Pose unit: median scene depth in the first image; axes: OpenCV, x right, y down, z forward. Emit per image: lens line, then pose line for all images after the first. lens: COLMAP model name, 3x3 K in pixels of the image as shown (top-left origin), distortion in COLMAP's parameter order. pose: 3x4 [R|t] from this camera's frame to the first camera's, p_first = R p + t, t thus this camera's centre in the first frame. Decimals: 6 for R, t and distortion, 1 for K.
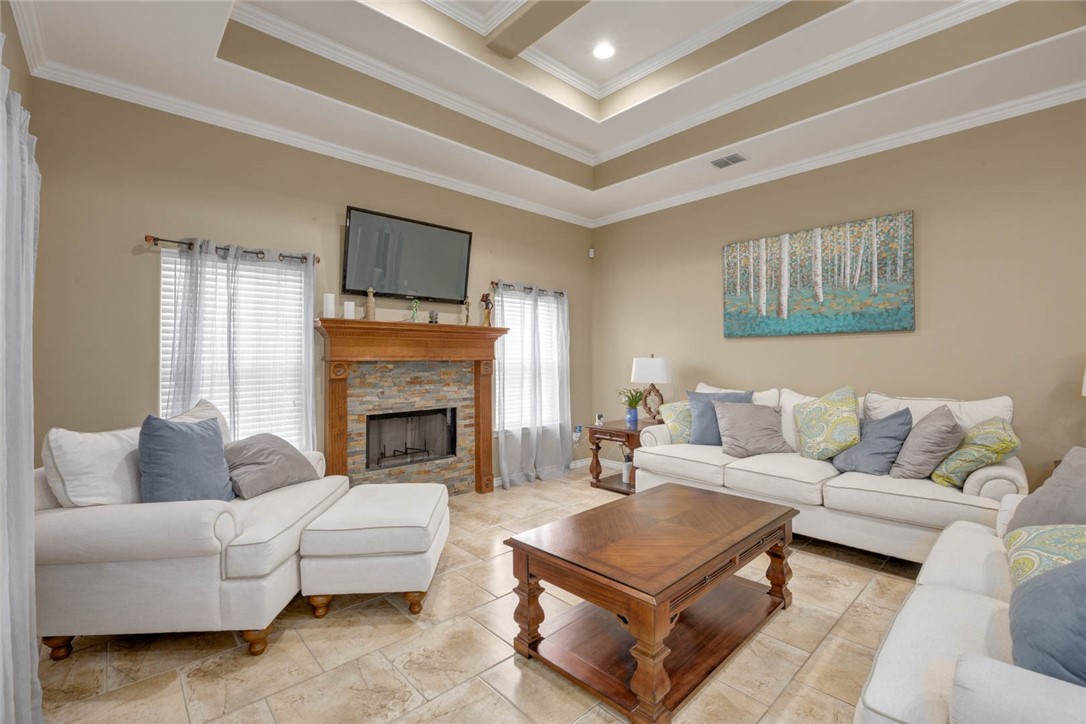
lens RADIAL K [[484.0, 0, 551.8], [0, 484.0, 349.7], [0, 0, 1]] dist [-0.009370, 0.001136]
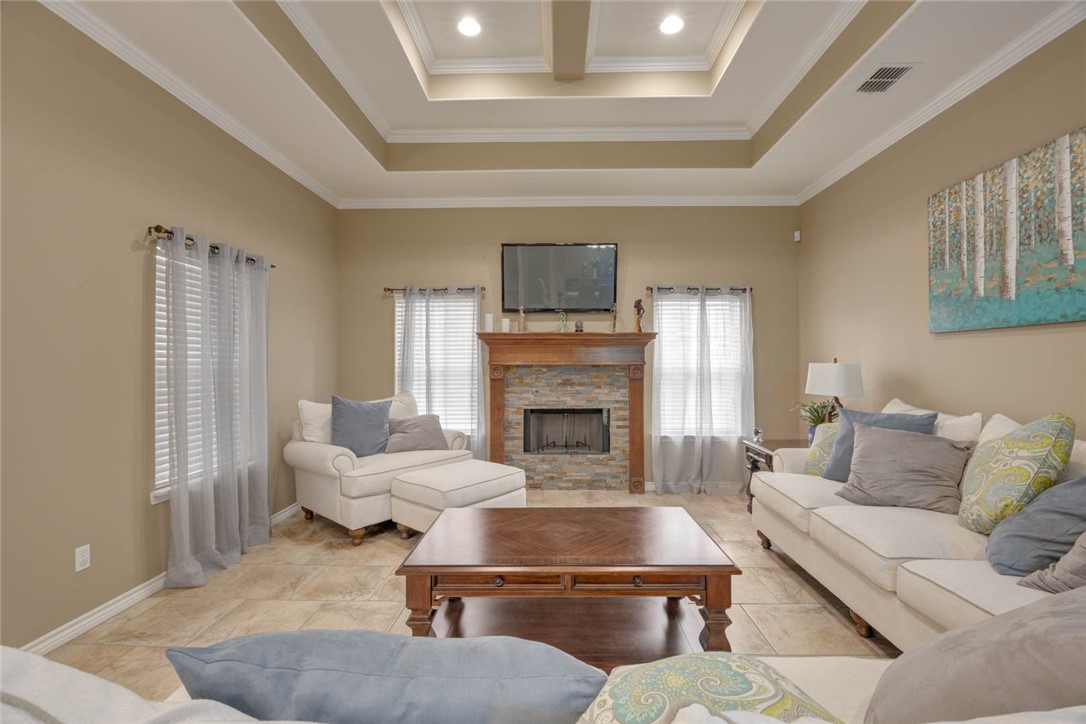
lens RADIAL K [[484.0, 0, 558.3], [0, 484.0, 359.0], [0, 0, 1]] dist [-0.009370, 0.001136]
pose [[0.705156, -0.002659, -0.709047, 0.505713], [0.011260, 0.999909, 0.007449, -0.000352], [0.708962, -0.013237, 0.705122, 0.169879]]
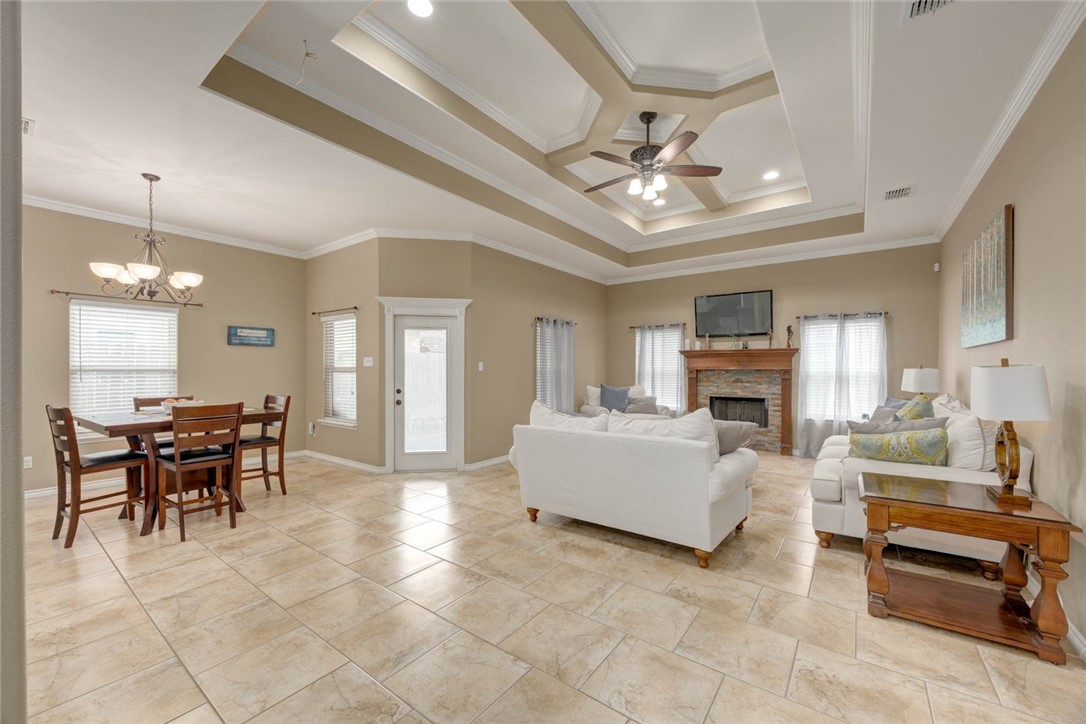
lens RADIAL K [[429.7, 0, 542.7], [0, 429.7, 372.1], [0, 0, 1]] dist [-0.001594, -0.000048]
pose [[0.159096, 0.015006, -0.987149, 1.153916], [0.017228, 0.999690, 0.017973, -0.008502], [0.987113, -0.019866, 0.158788, 0.024180]]
